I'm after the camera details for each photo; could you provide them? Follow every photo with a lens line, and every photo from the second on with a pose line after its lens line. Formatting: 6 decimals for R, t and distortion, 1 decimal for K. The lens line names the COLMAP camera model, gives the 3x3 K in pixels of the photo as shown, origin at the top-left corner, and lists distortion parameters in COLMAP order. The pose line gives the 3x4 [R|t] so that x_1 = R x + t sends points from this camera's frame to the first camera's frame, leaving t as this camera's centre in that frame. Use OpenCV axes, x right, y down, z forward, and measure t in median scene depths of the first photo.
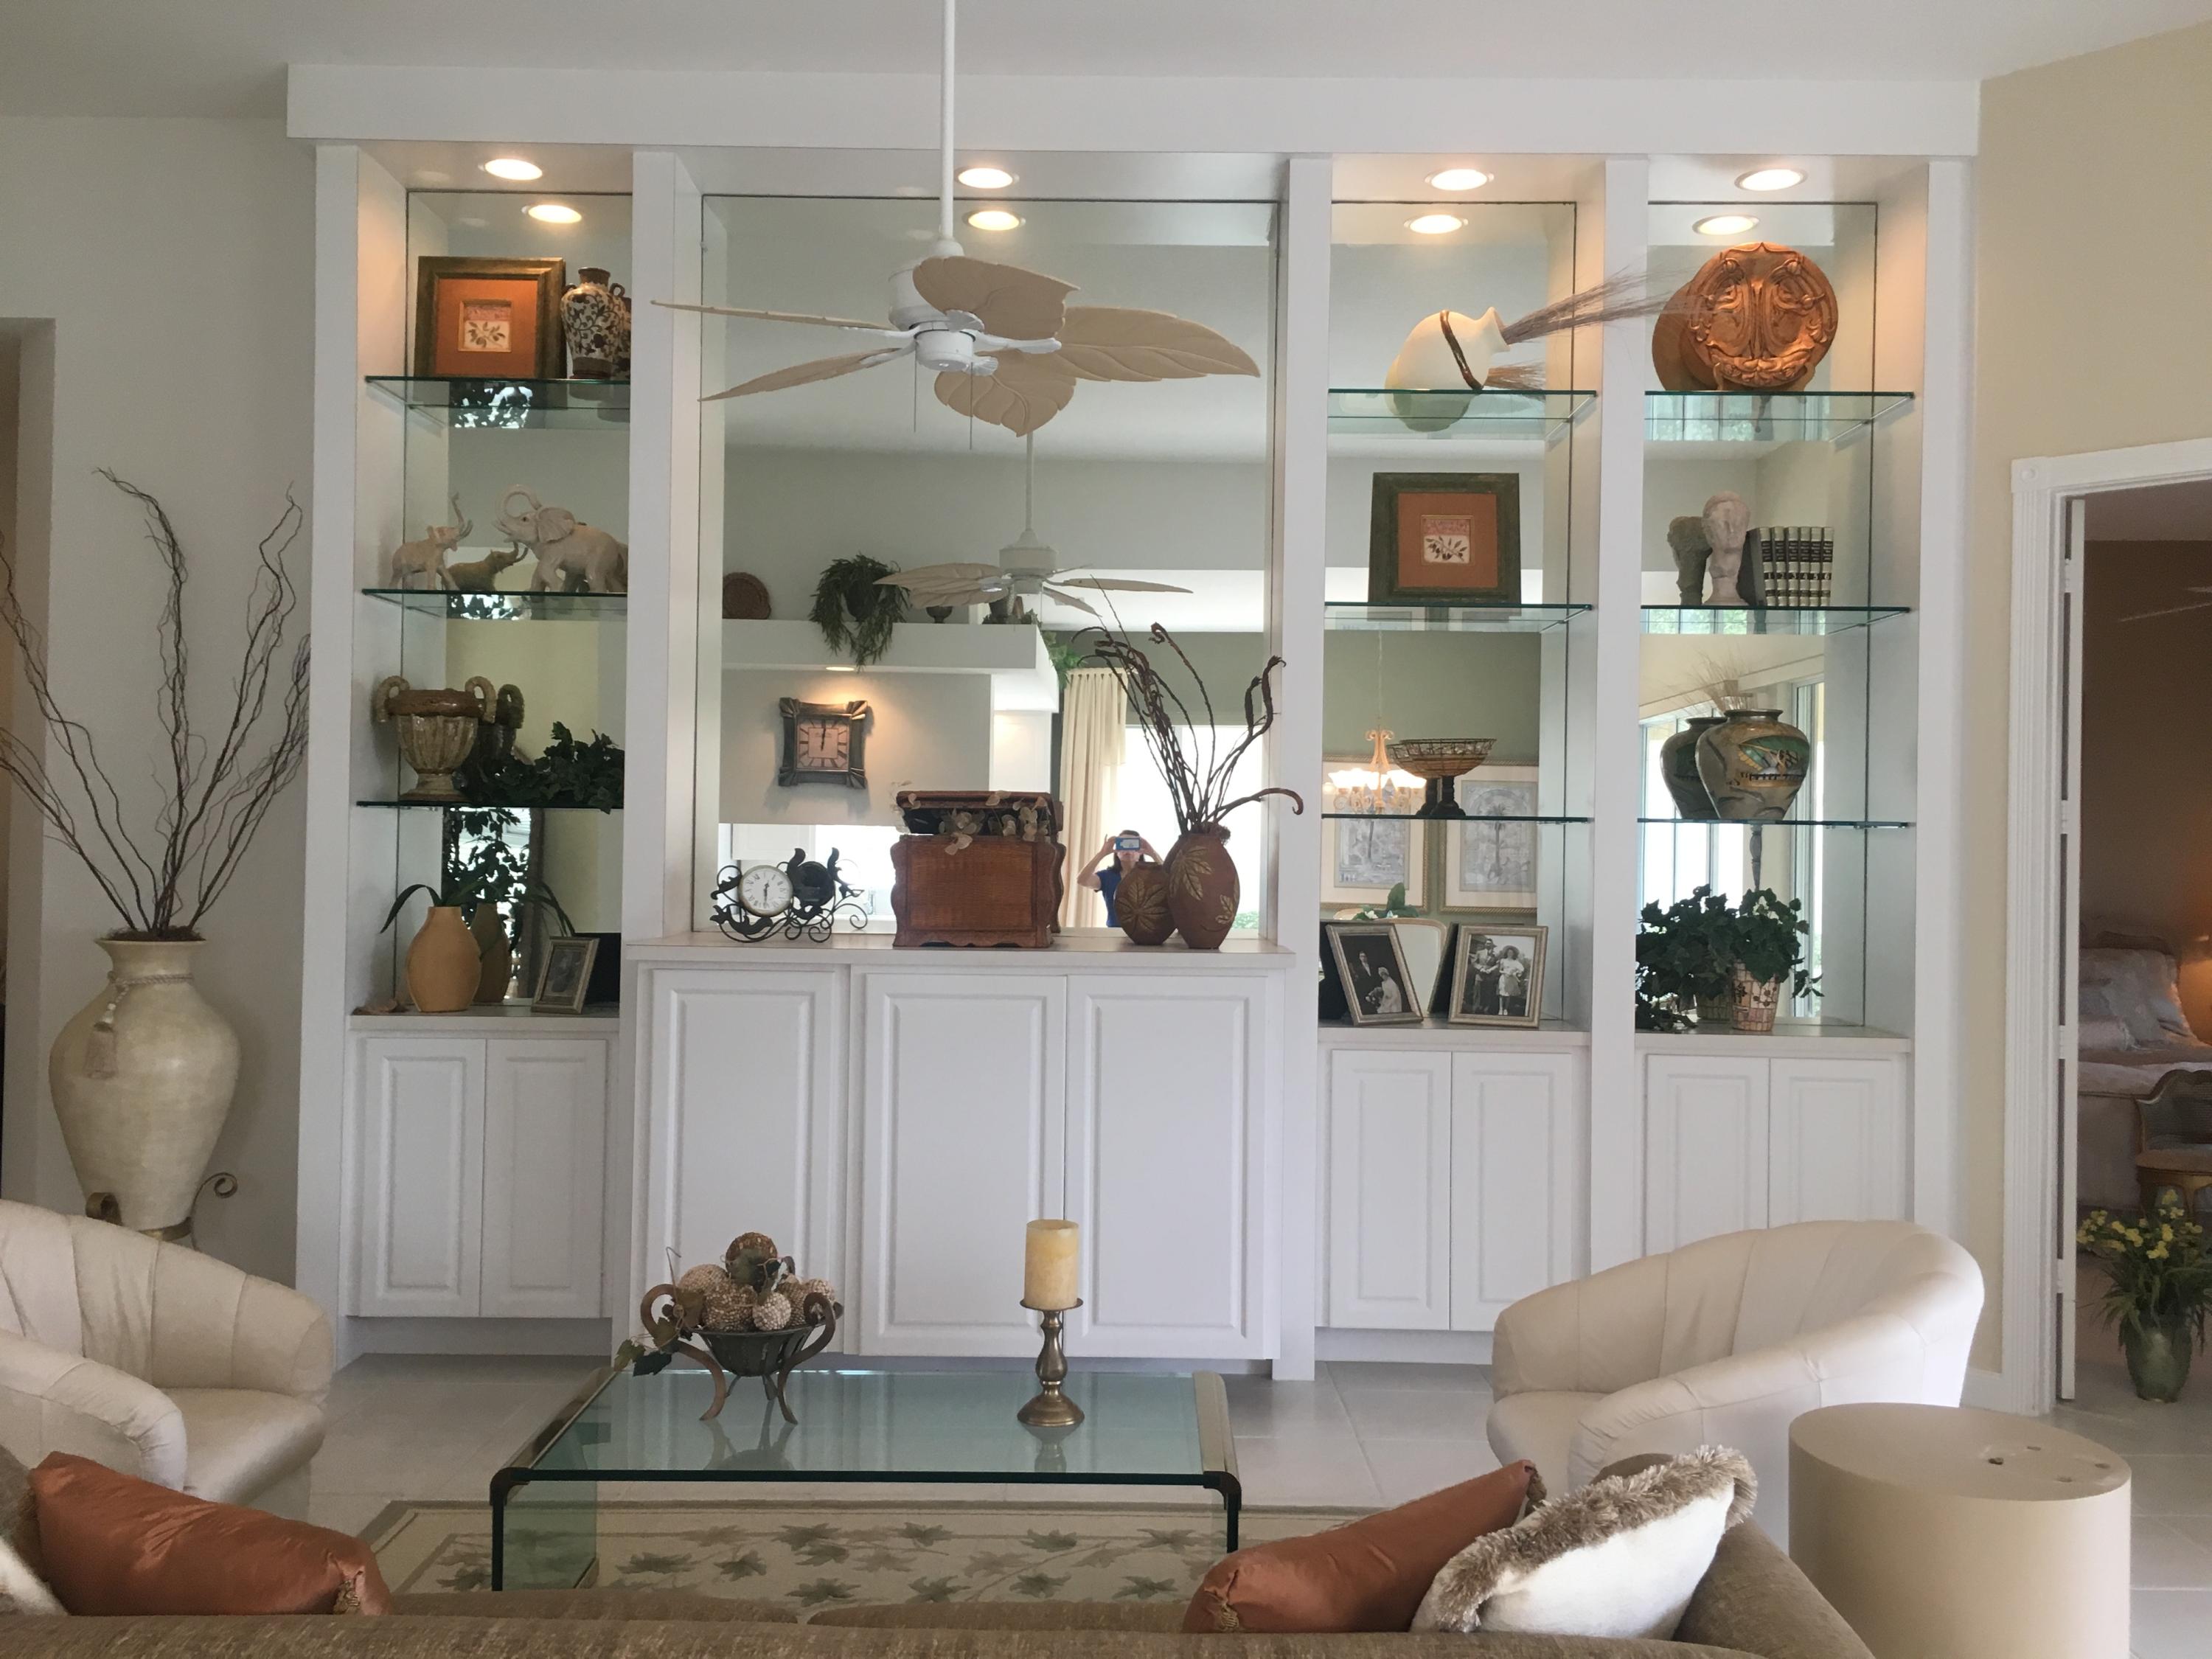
lens RADIAL K [[1888.6, 0, 1100.5], [0, 1888.6, 816.9], [0, 0, 1]] dist [0.081601, -0.097705]
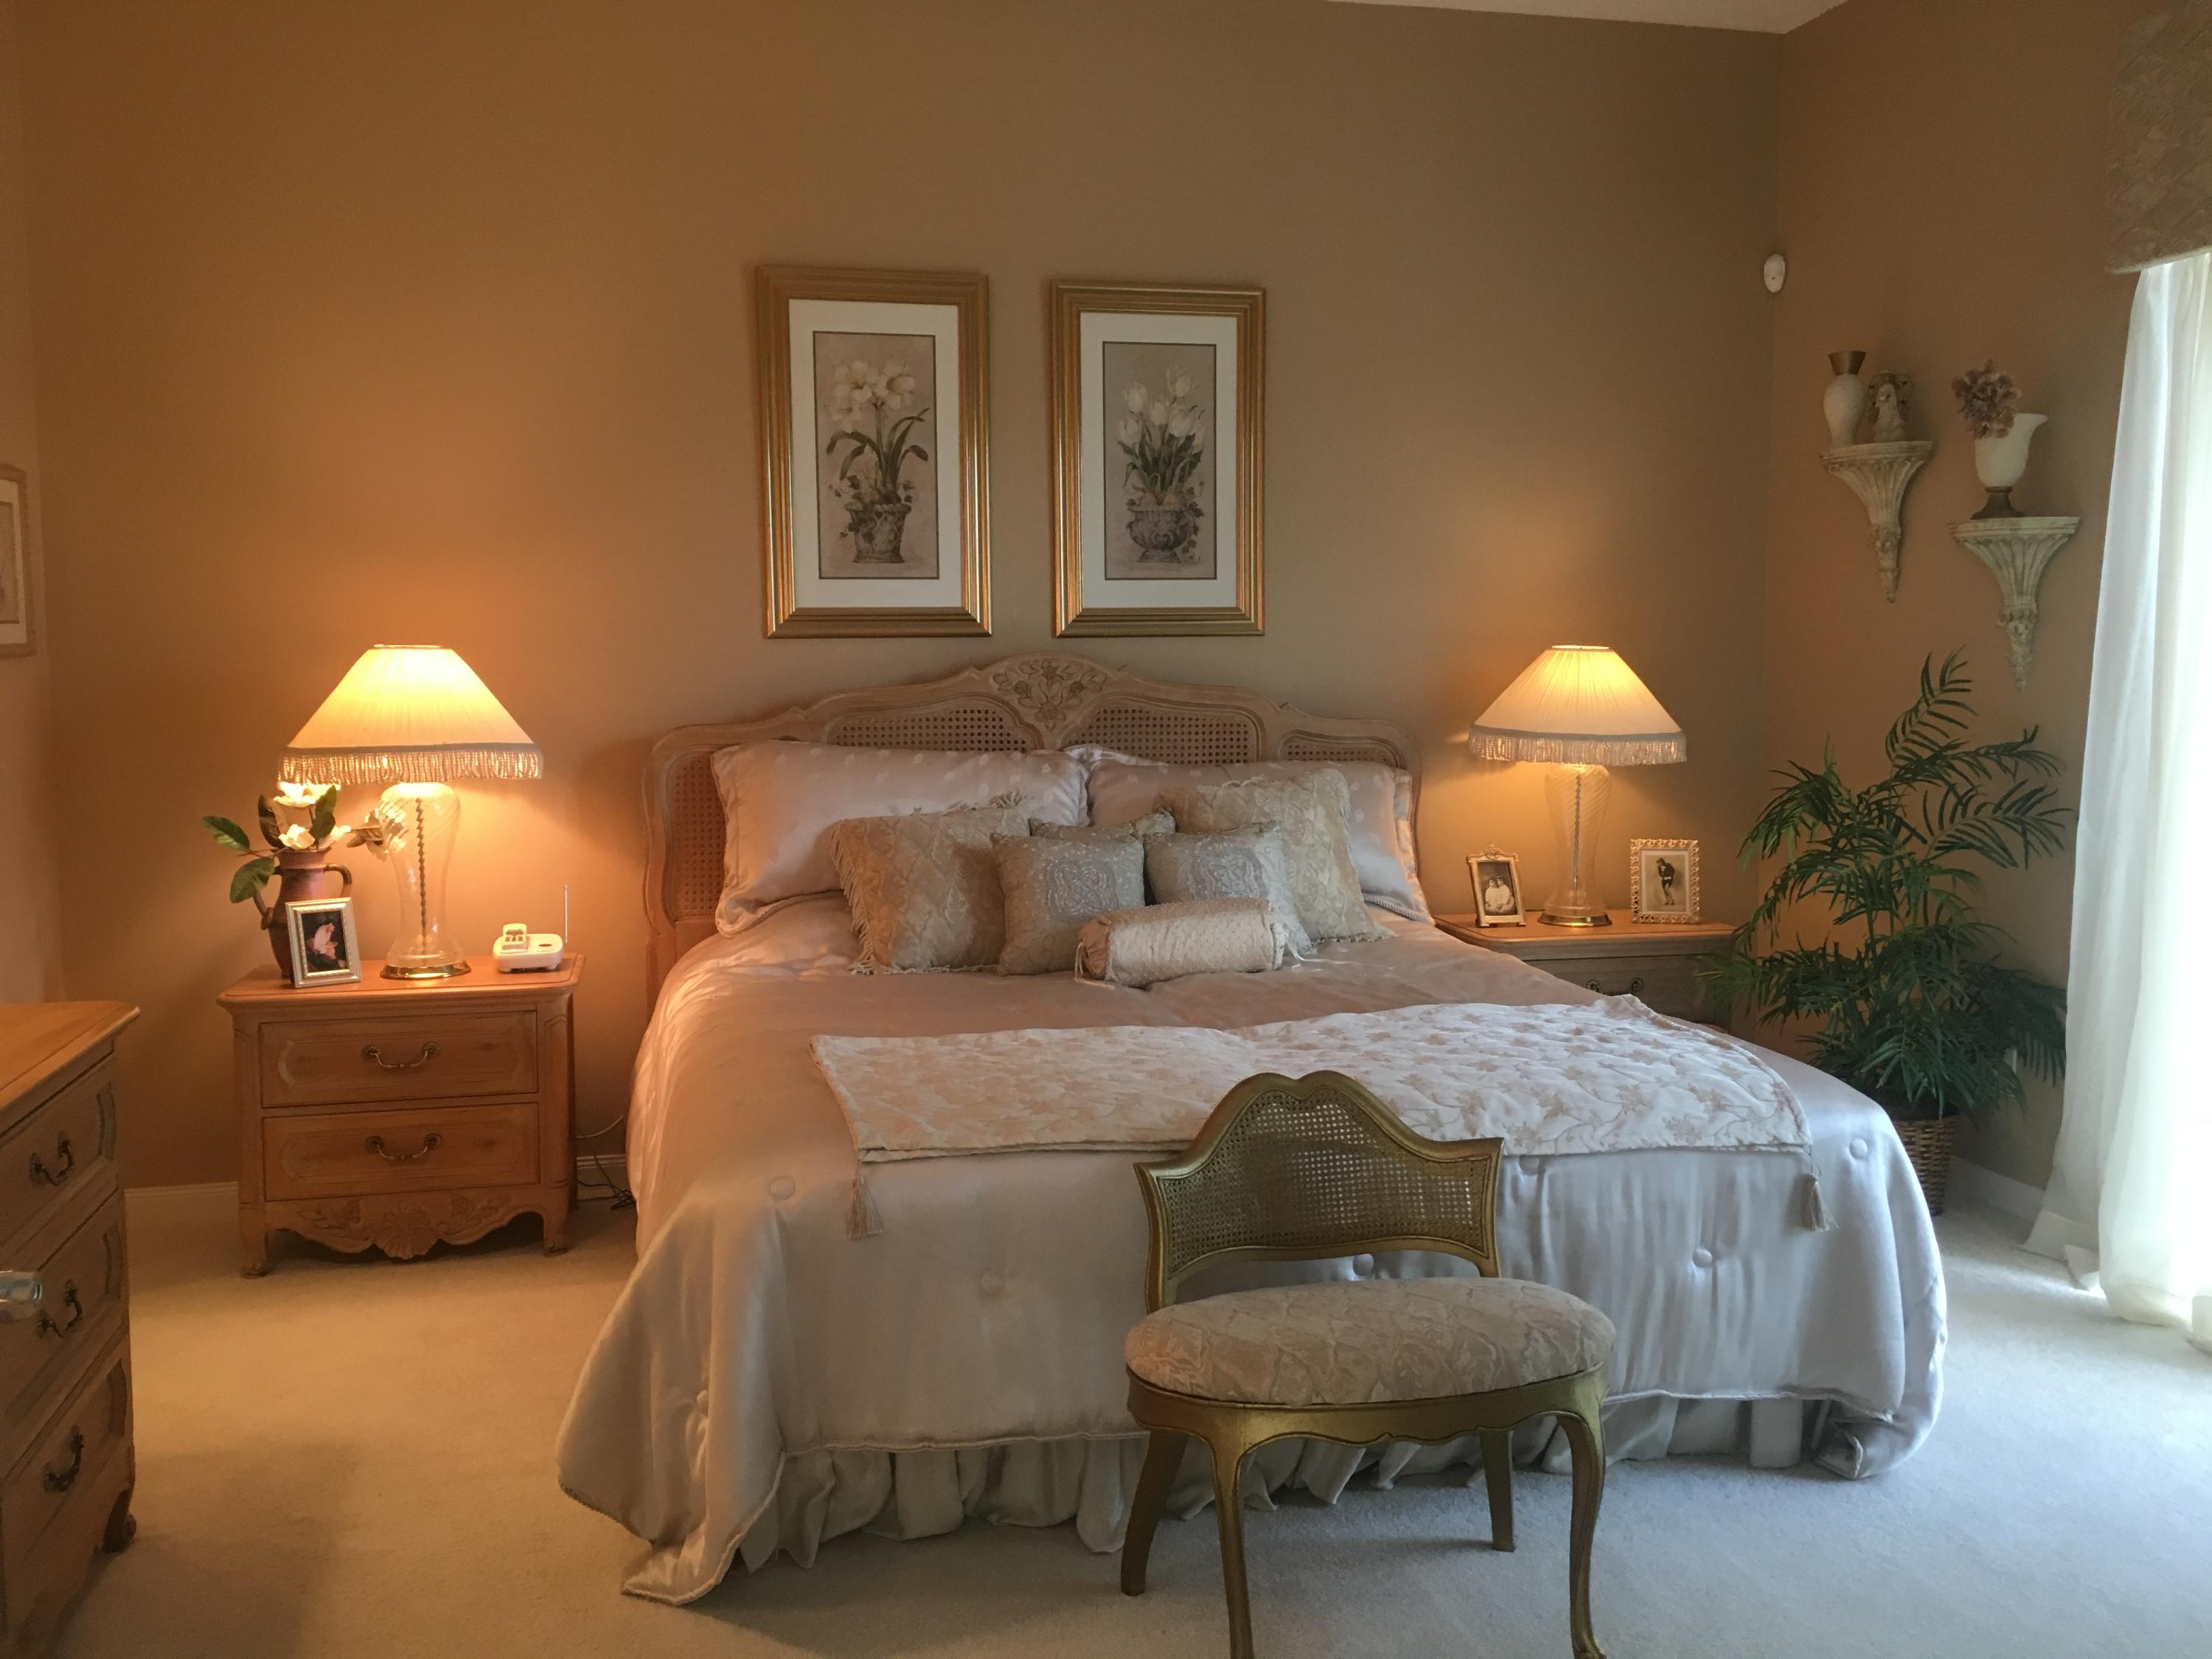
lens RADIAL K [[1888.6, 0, 1100.5], [0, 1888.6, 816.9], [0, 0, 1]] dist [0.081601, -0.097705]
pose [[0.968557, -0.039524, 0.245632, 0.566060], [0.013853, 0.994336, 0.105374, 0.045547], [-0.248405, -0.098658, 0.963619, 0.825518]]
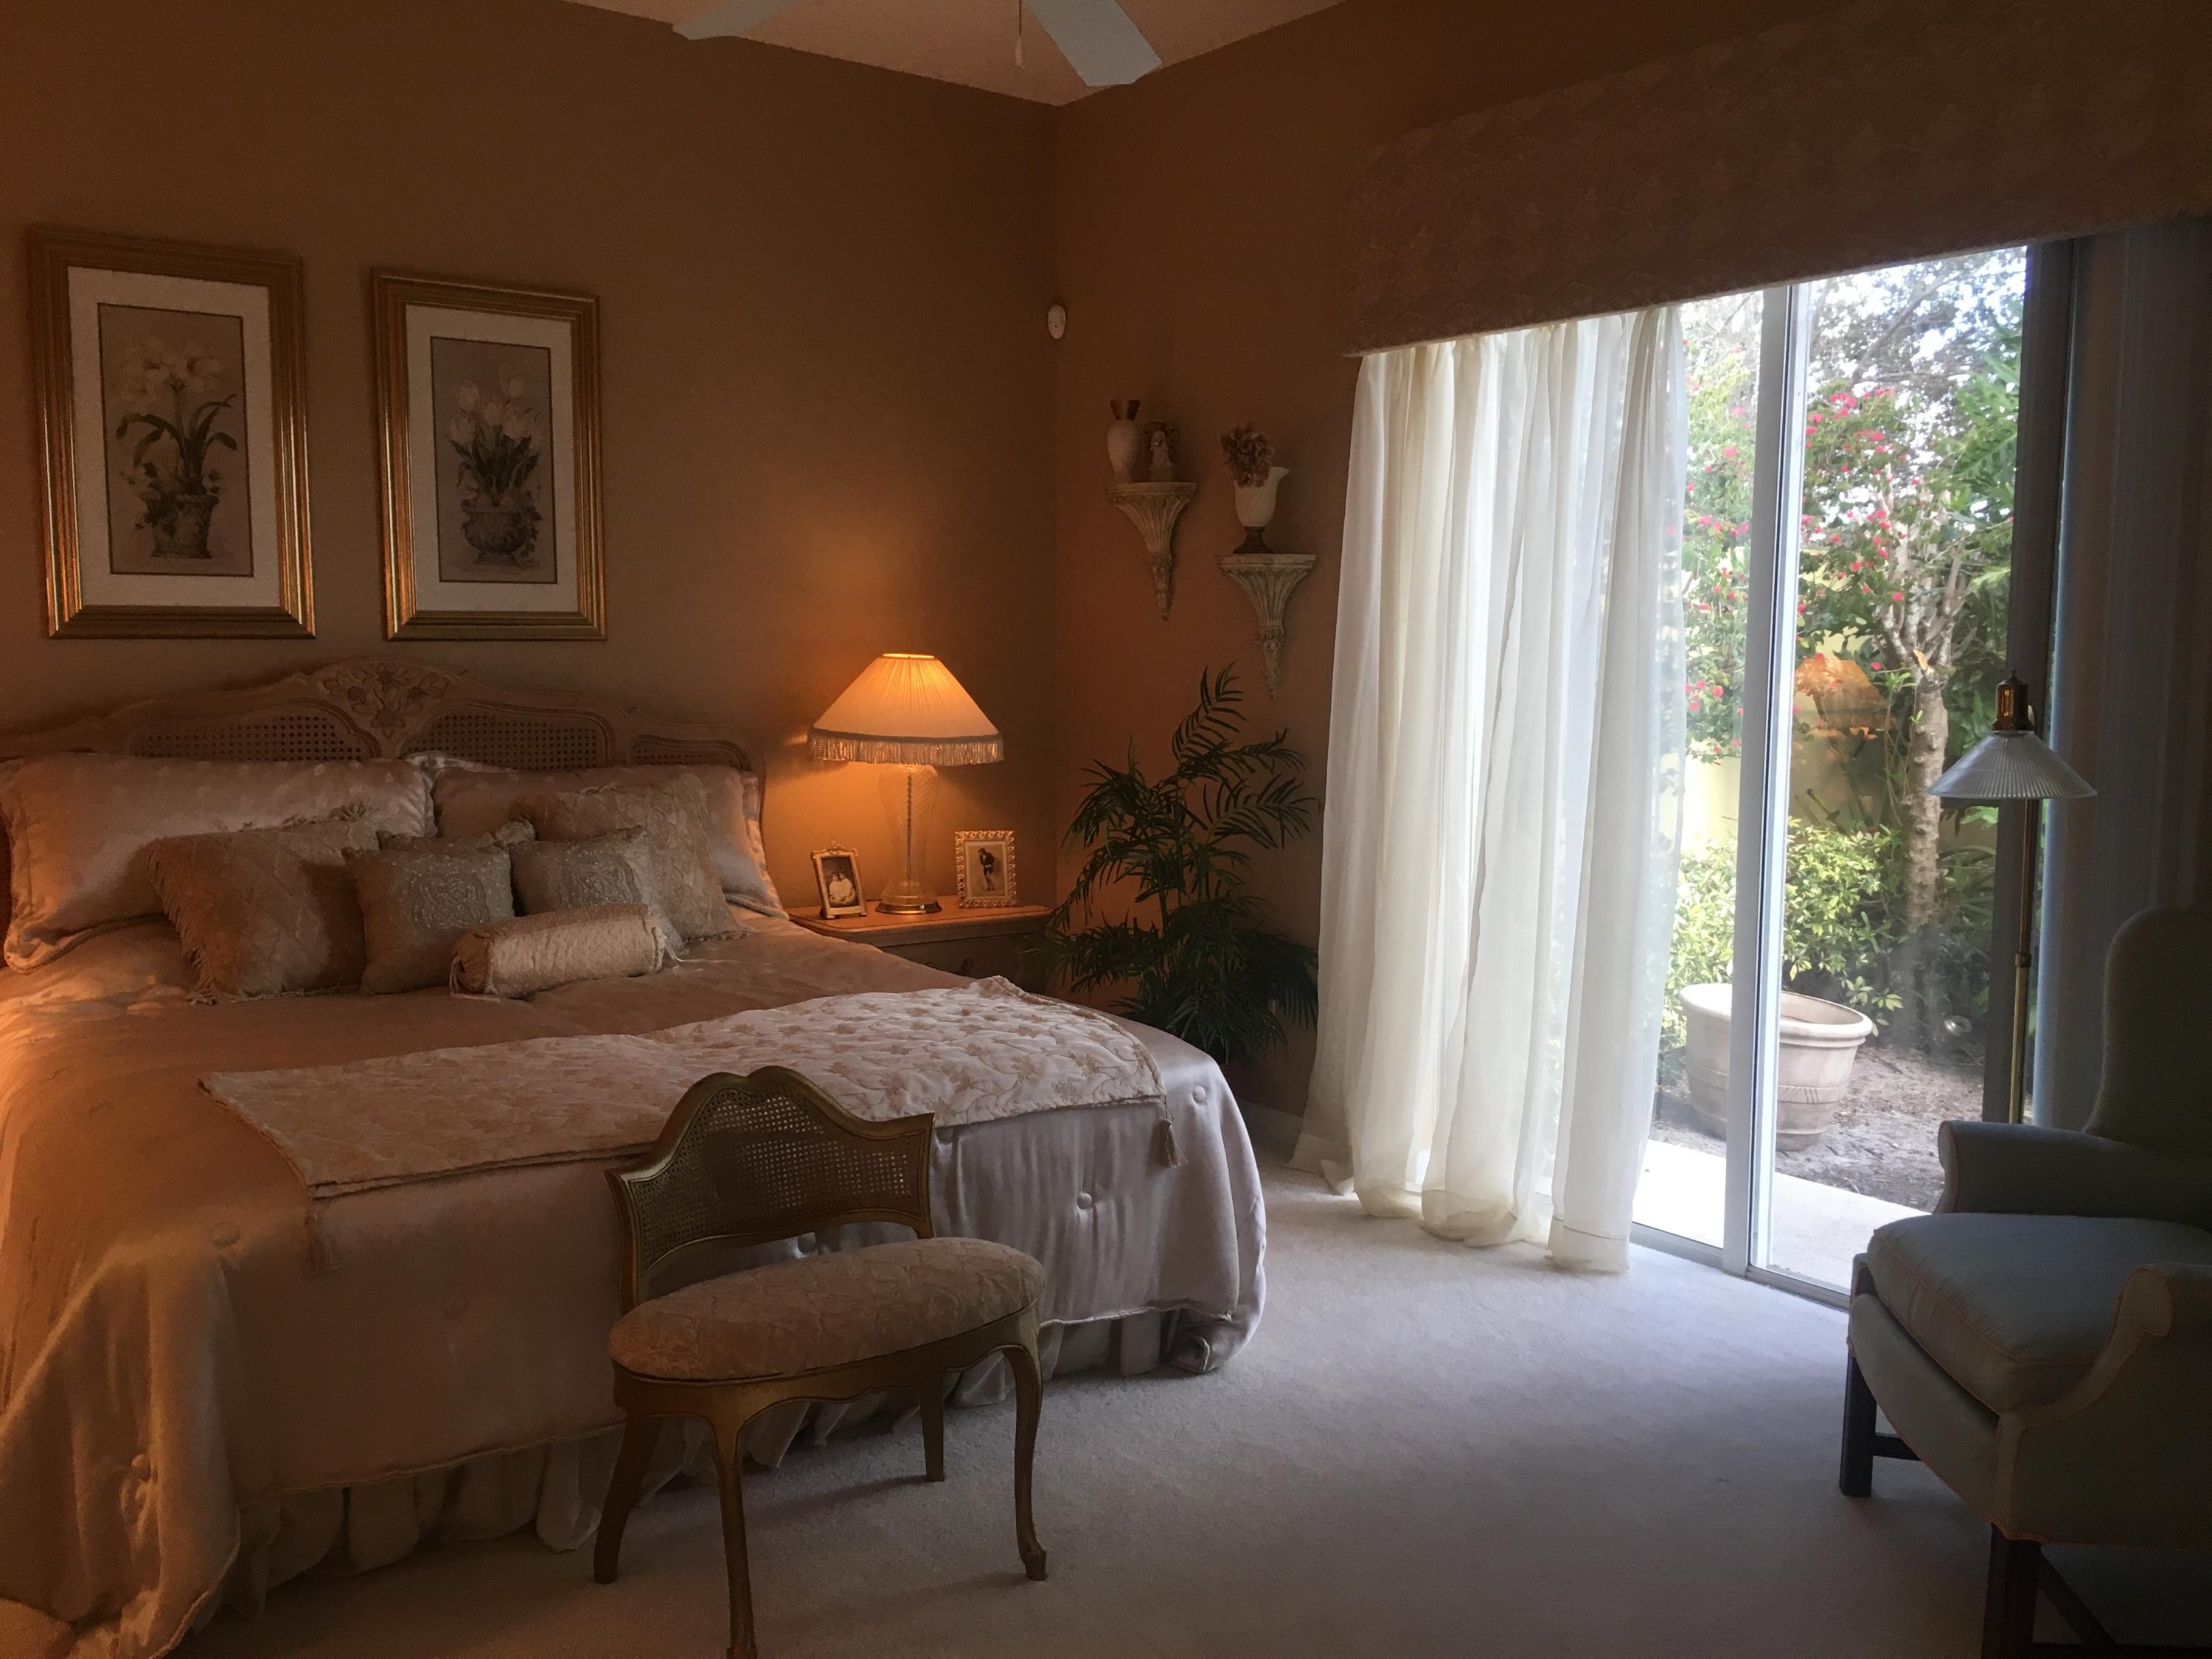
lens RADIAL K [[1888.6, 0, 1100.5], [0, 1888.6, 816.9], [0, 0, 1]] dist [0.081601, -0.097705]
pose [[0.794147, -0.065871, 0.604145, 0.495408], [-0.005892, 0.993227, 0.116038, 0.032024], [-0.607697, -0.095711, 0.788380, 0.811513]]
